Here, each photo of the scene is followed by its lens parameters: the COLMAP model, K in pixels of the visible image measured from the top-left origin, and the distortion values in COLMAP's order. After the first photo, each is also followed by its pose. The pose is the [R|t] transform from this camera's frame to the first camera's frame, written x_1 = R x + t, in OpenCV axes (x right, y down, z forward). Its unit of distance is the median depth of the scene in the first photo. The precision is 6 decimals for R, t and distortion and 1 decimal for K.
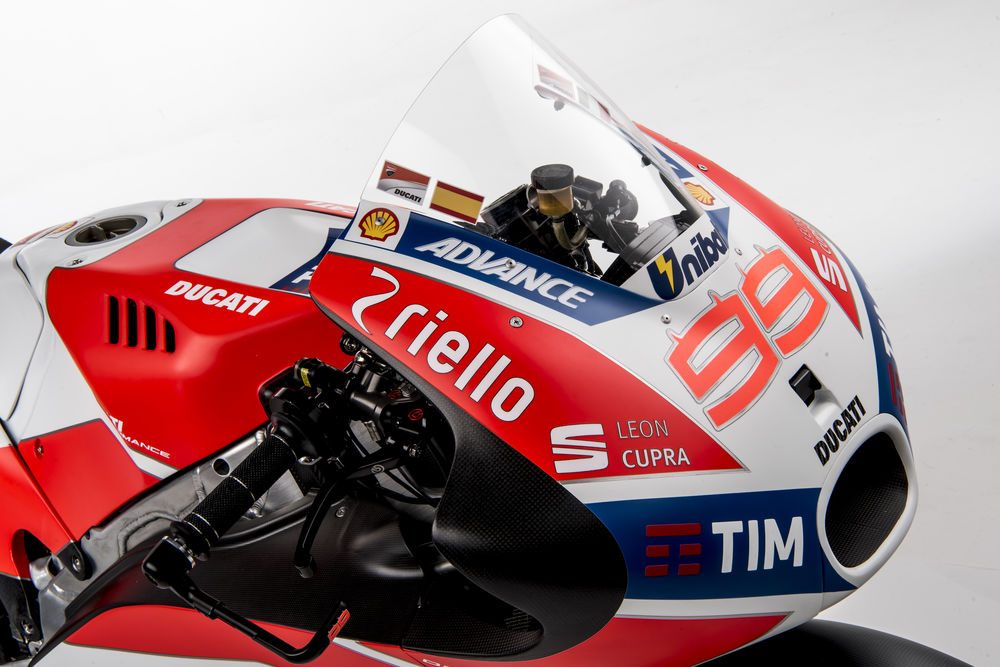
lens RADIAL K [[1424.5, 0, 500.0], [0, 1424.5, 333.5], [0, 0, 1]] dist [0.245518, -0.035430]
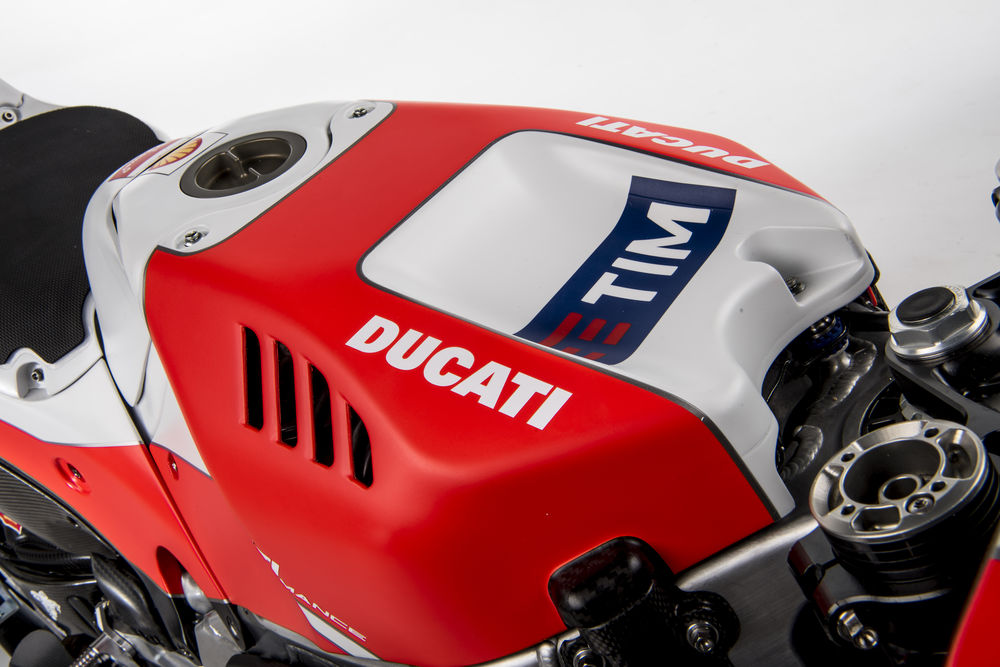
lens RADIAL K [[1060.8, 0, 500.0], [0, 1060.8, 333.5], [0, 0, 1]] dist [-0.007840, 0.006660]
pose [[0.997877, 0.009314, -0.064453, -0.154595], [0.004032, 0.978982, 0.203905, -0.105105], [0.064997, -0.203732, 0.976867, 0.641855]]
